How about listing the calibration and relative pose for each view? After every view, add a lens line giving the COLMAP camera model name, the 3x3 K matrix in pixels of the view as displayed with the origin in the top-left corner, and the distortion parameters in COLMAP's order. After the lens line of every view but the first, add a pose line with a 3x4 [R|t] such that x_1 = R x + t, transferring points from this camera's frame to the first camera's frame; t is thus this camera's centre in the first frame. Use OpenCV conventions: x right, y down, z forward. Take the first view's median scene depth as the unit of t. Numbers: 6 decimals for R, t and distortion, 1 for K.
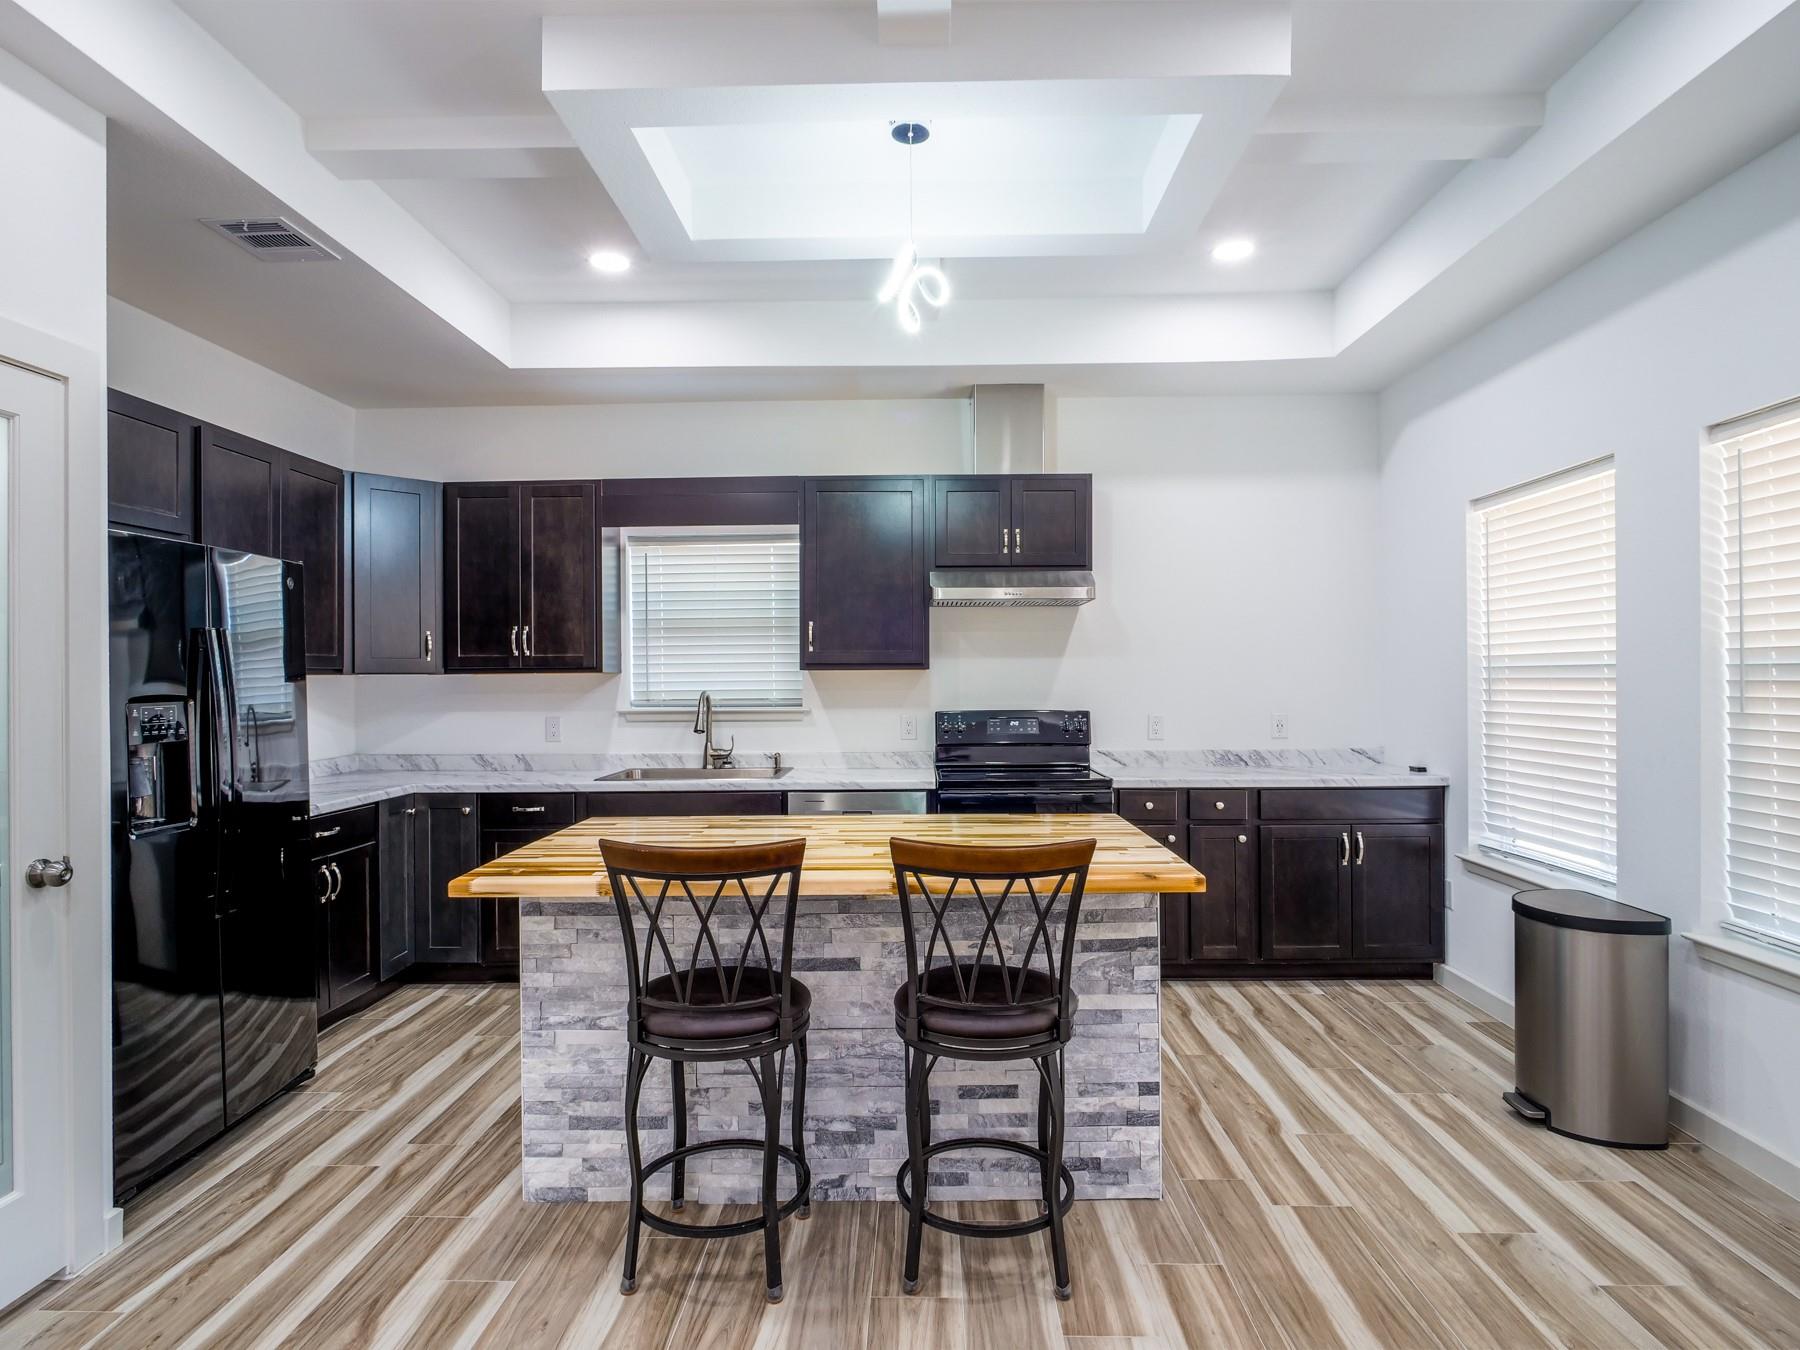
lens RADIAL K [[954.2, 0, 883.1], [0, 954.2, 670.1], [0, 0, 1]] dist [-0.007313, 0.000465]
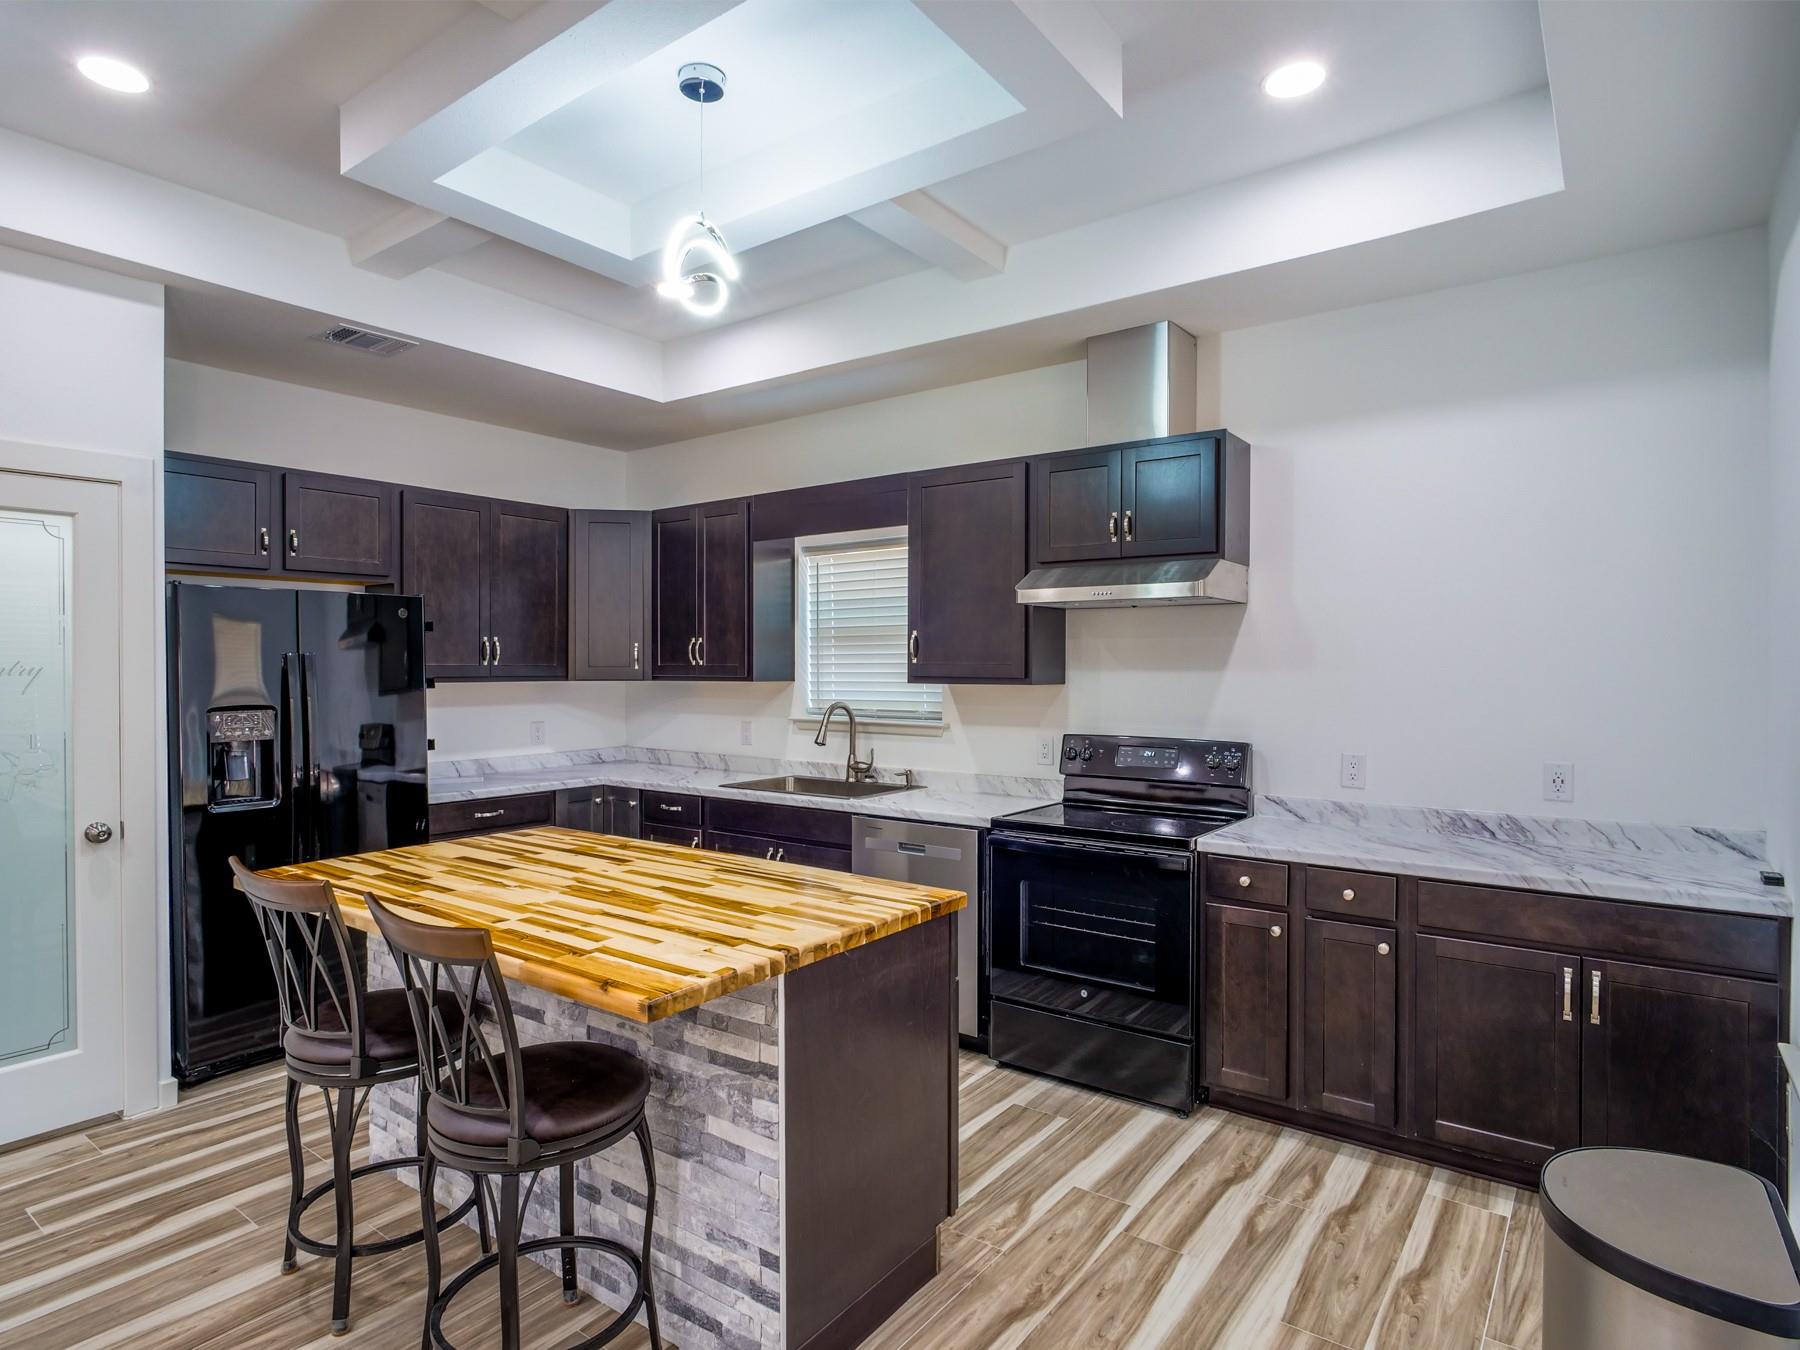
lens RADIAL K [[954.2, 0, 907.0], [0, 954.2, 672.3], [0, 0, 1]] dist [-0.007313, 0.000465]
pose [[0.828389, 0.011622, -0.560032, 0.430146], [-0.002990, 0.999862, 0.016325, -0.025693], [0.560145, -0.011849, 0.828310, 0.234009]]
